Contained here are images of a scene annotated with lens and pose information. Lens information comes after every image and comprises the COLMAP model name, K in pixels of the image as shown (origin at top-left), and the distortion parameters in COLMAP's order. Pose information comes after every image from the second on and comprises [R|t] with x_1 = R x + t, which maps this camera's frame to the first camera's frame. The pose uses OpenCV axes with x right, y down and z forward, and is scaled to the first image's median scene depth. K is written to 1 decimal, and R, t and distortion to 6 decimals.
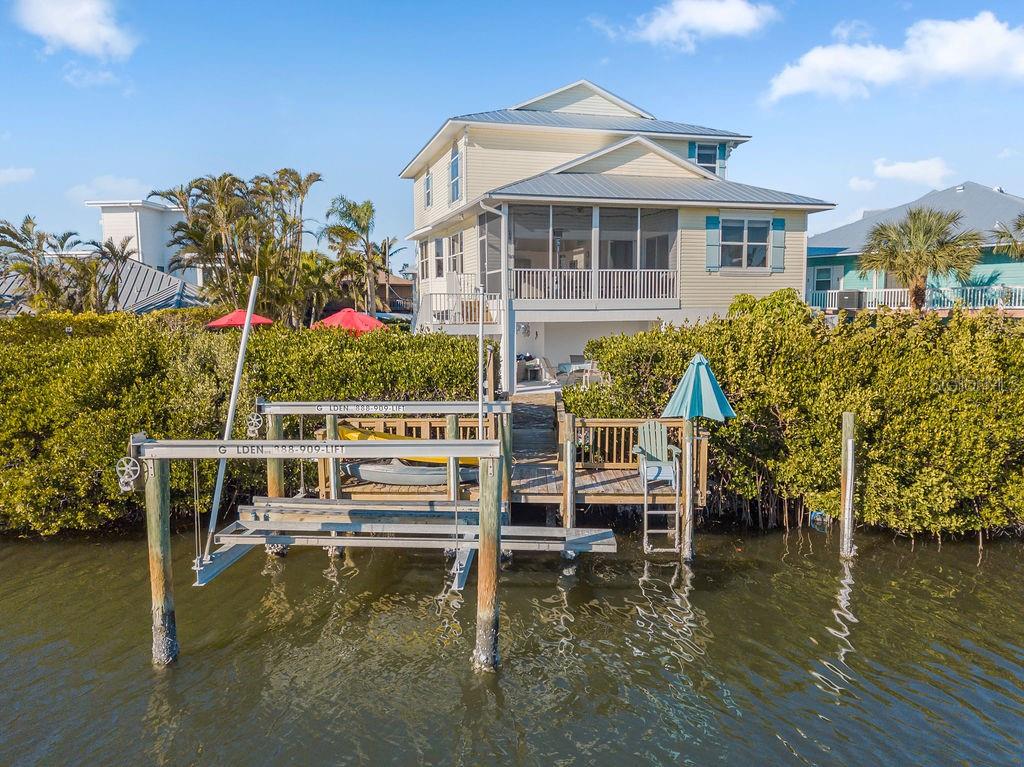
lens RADIAL K [[763.5, 0, 496.9], [0, 763.5, 403.0], [0, 0, 1]] dist [0.038870, -0.001258]
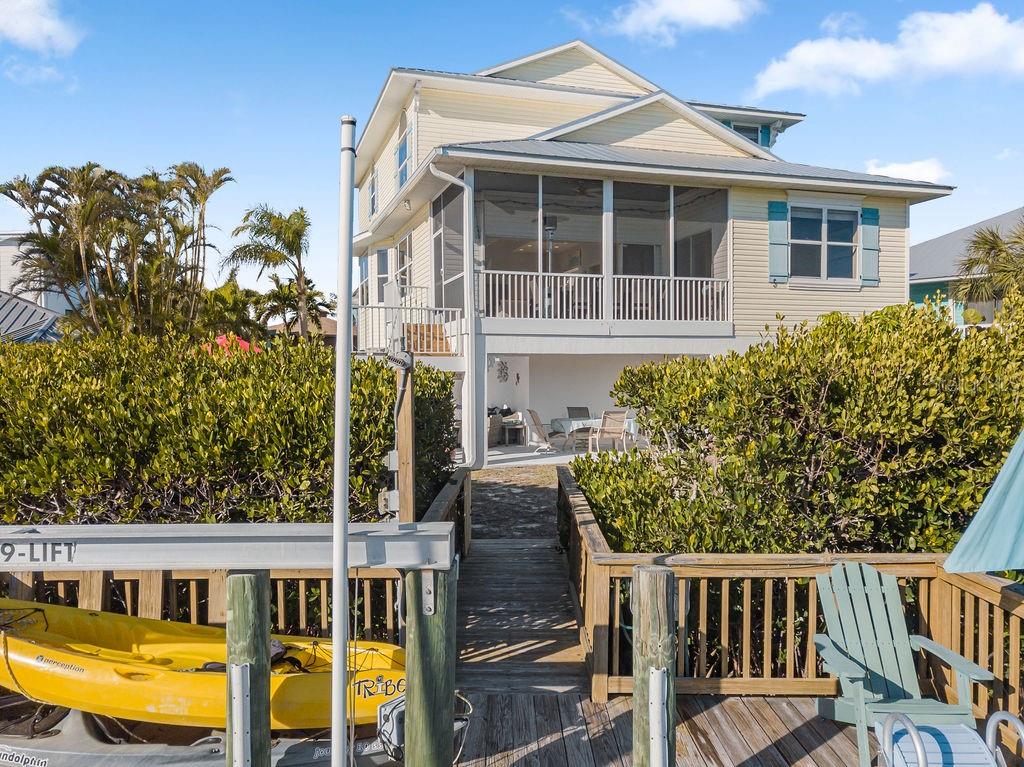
lens RADIAL K [[763.5, 0, 496.9], [0, 763.5, 403.0], [0, 0, 1]] dist [0.038870, -0.001258]
pose [[0.999526, 0.000175, 0.030777, 0.012901], [0.002328, 0.996688, -0.081282, -0.011839], [-0.030690, 0.081315, 0.996216, 0.342074]]
